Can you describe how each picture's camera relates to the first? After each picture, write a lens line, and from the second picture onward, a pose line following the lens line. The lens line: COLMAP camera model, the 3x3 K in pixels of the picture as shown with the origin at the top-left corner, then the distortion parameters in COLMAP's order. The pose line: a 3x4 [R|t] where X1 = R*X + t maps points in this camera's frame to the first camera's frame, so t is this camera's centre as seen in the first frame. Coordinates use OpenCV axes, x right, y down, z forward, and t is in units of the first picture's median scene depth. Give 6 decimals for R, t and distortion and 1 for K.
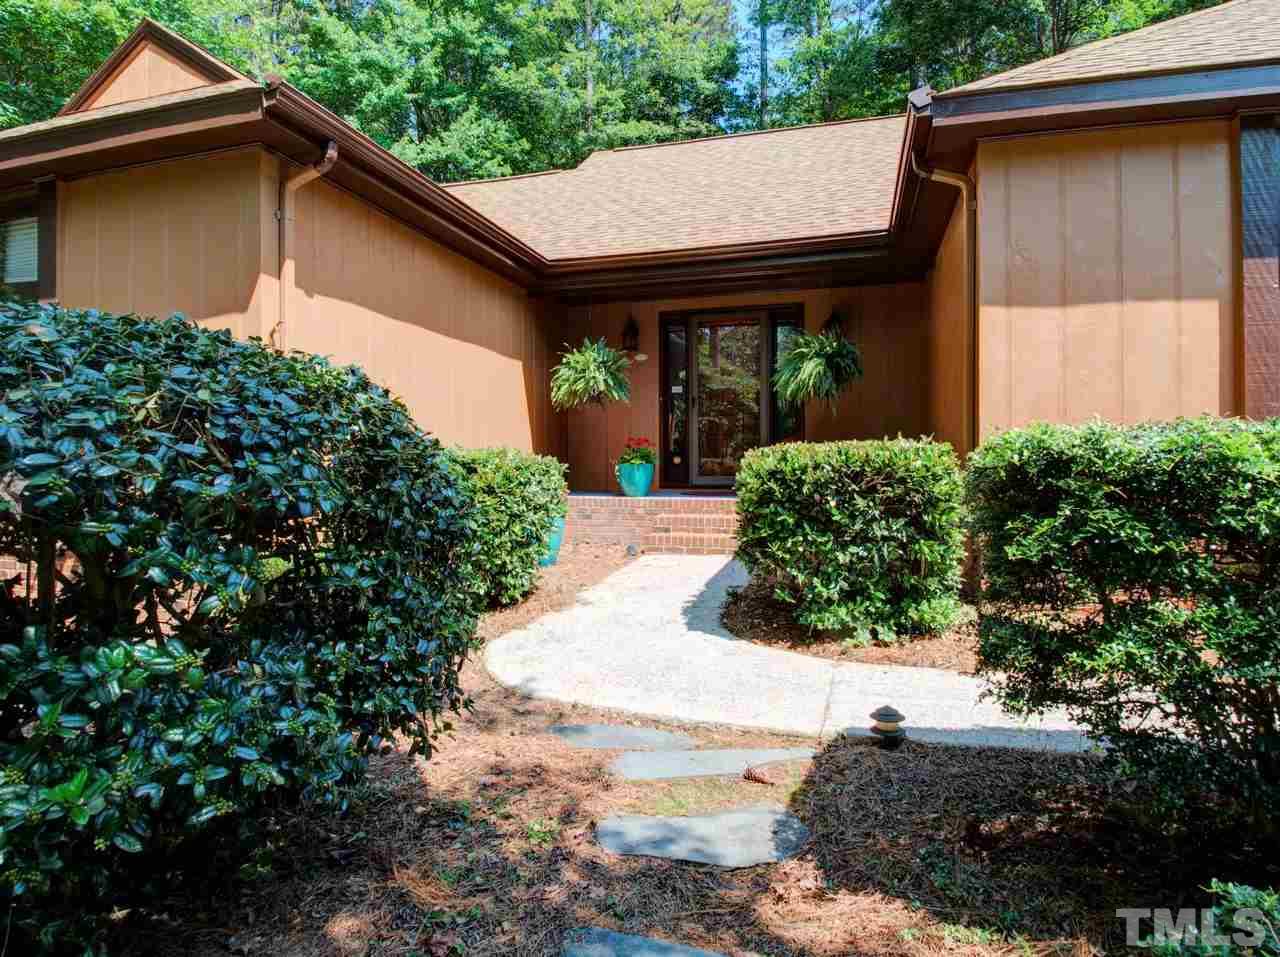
lens RADIAL K [[516.9, 0, 640.6], [0, 516.9, 471.8], [0, 0, 1]] dist [0.002312, -0.015087]
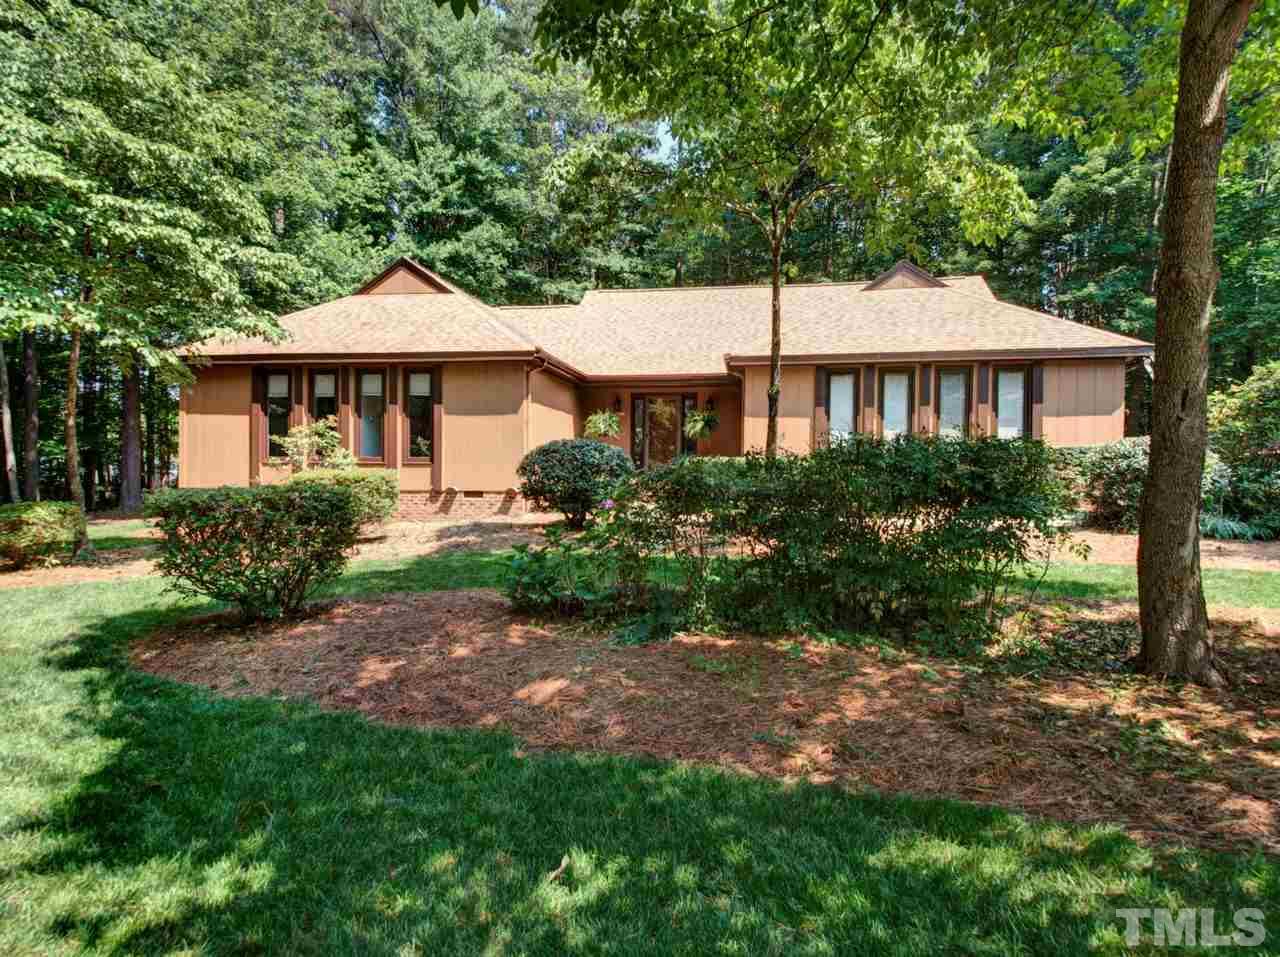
lens RADIAL K [[516.9, 0, 640.6], [0, 516.9, 471.8], [0, 0, 1]] dist [0.002312, -0.015087]
pose [[0.984537, 0.013721, 0.174637, -0.141340], [-0.010996, 0.999802, -0.016562, 0.021946], [-0.174829, 0.014385, 0.984494, -0.525809]]
